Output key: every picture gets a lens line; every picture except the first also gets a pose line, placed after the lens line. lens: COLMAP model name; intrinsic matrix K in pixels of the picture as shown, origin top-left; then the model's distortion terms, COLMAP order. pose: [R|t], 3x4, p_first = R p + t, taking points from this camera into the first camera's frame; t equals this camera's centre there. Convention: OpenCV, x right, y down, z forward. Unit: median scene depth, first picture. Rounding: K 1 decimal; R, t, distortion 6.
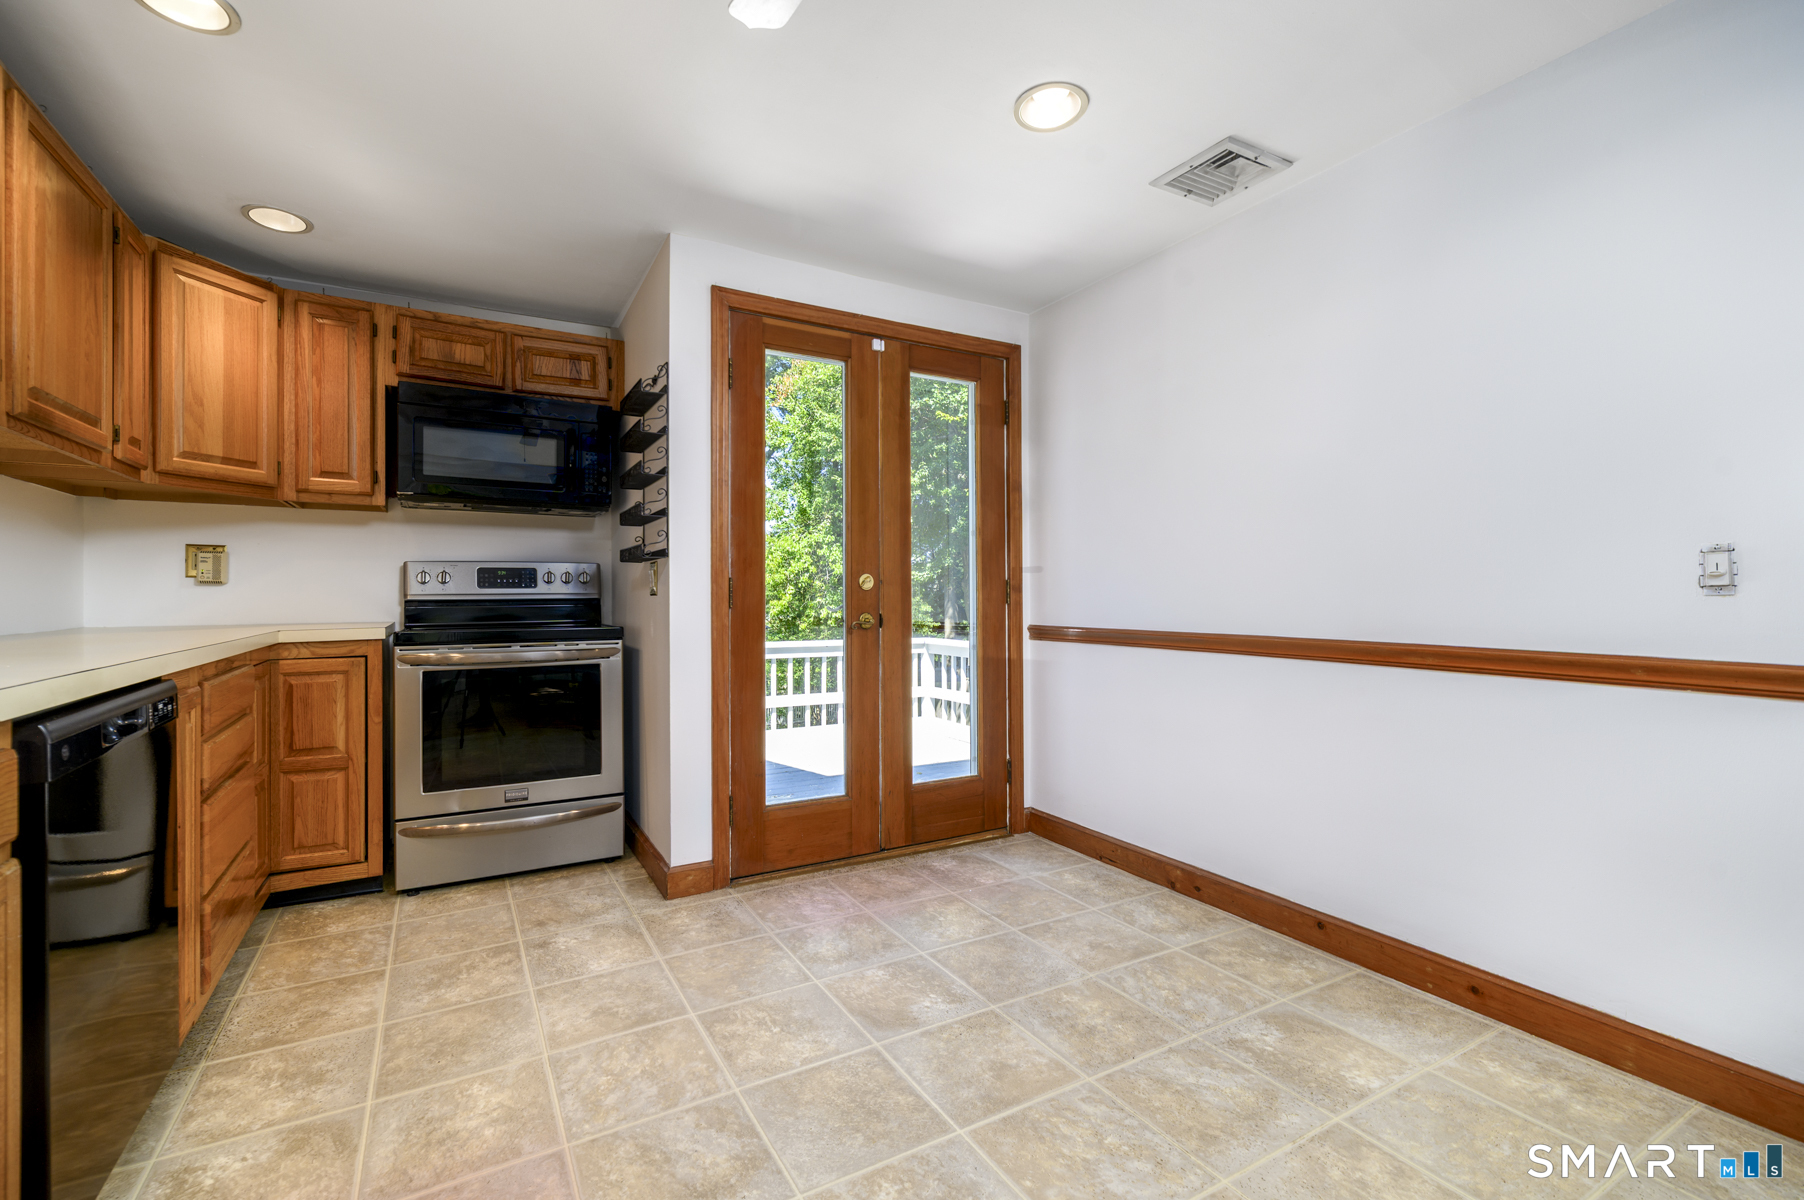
lens RADIAL K [[789.5, 0, 897.3], [0, 789.5, 596.9], [0, 0, 1]] dist [0.001203, -0.001299]
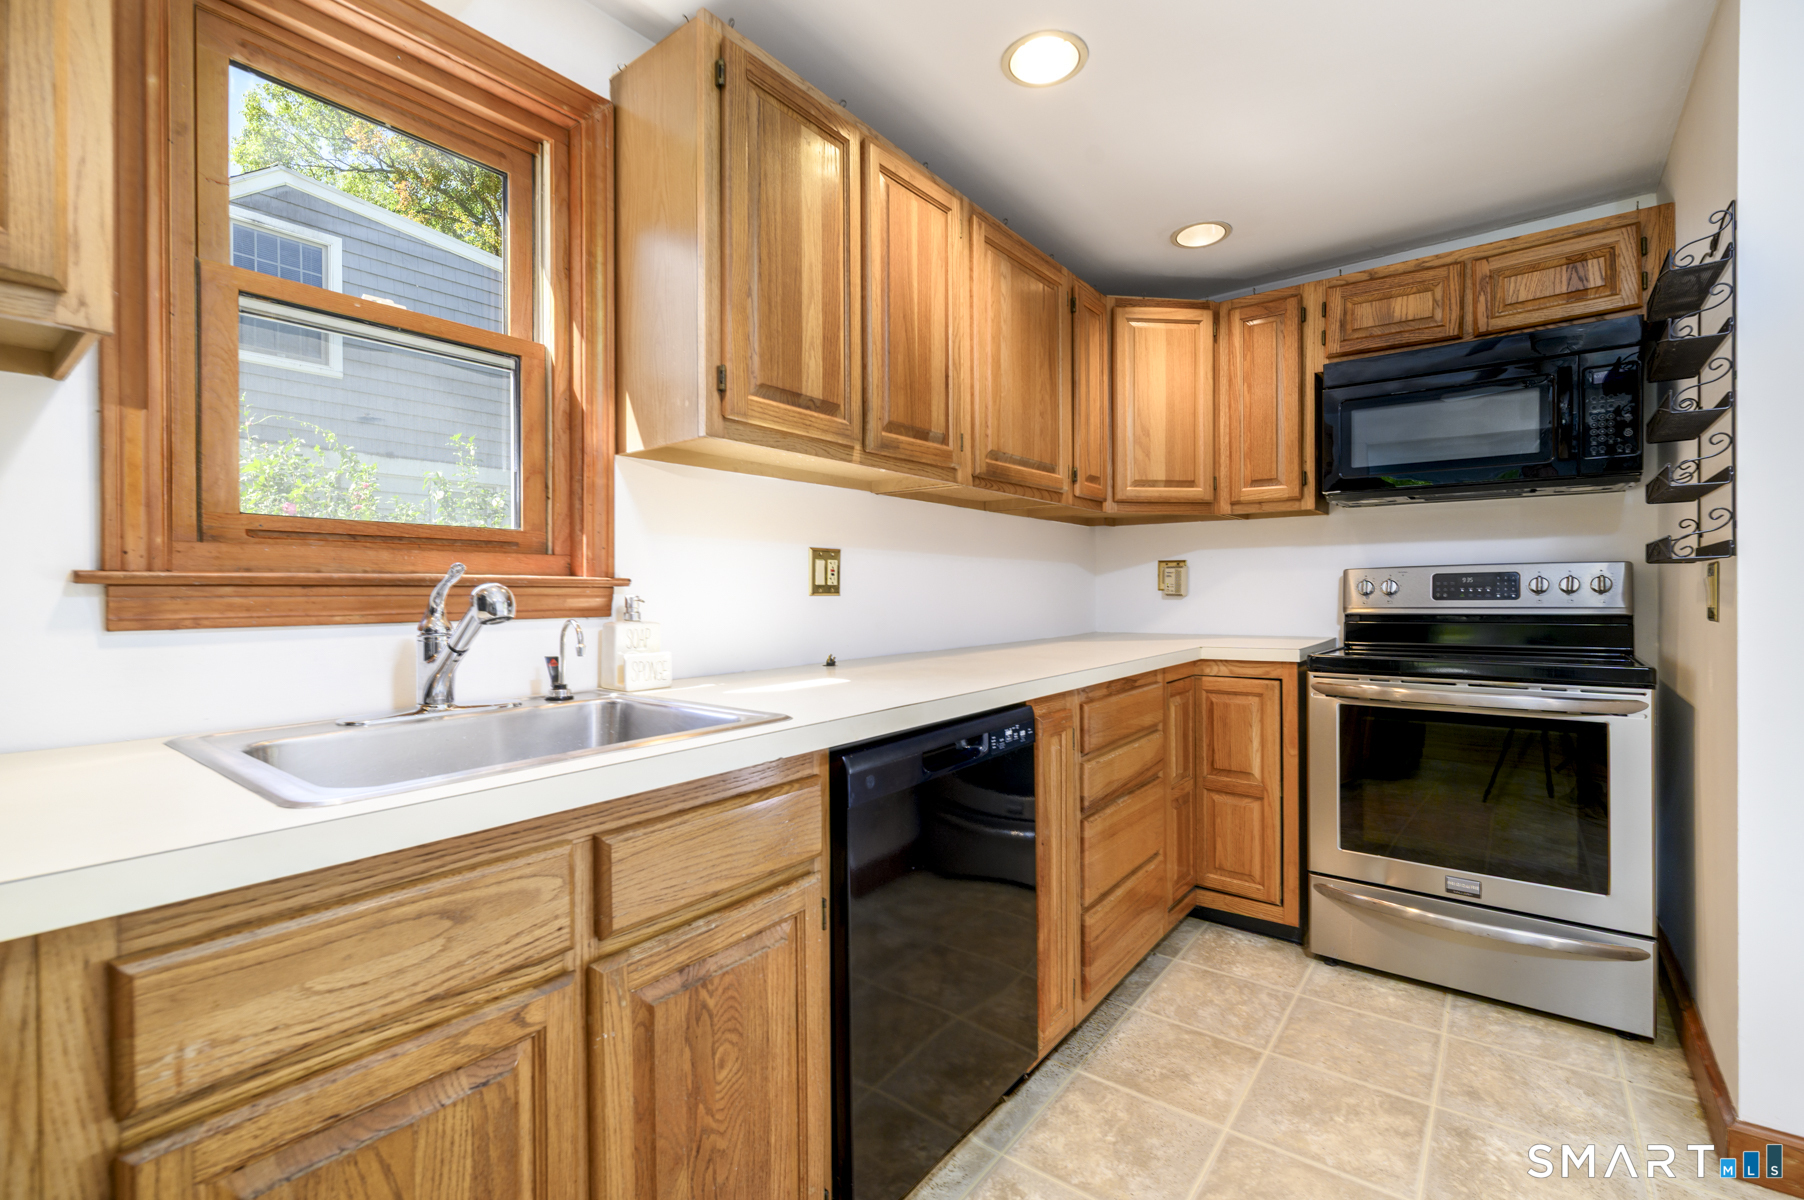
lens RADIAL K [[789.5, 0, 897.3], [0, 789.5, 596.9], [0, 0, 1]] dist [0.001203, -0.001299]
pose [[0.376164, 0.005980, -0.926534, -0.000964], [0.006821, 0.999934, 0.009223, -0.029166], [0.926528, -0.009790, 0.376099, 0.238265]]
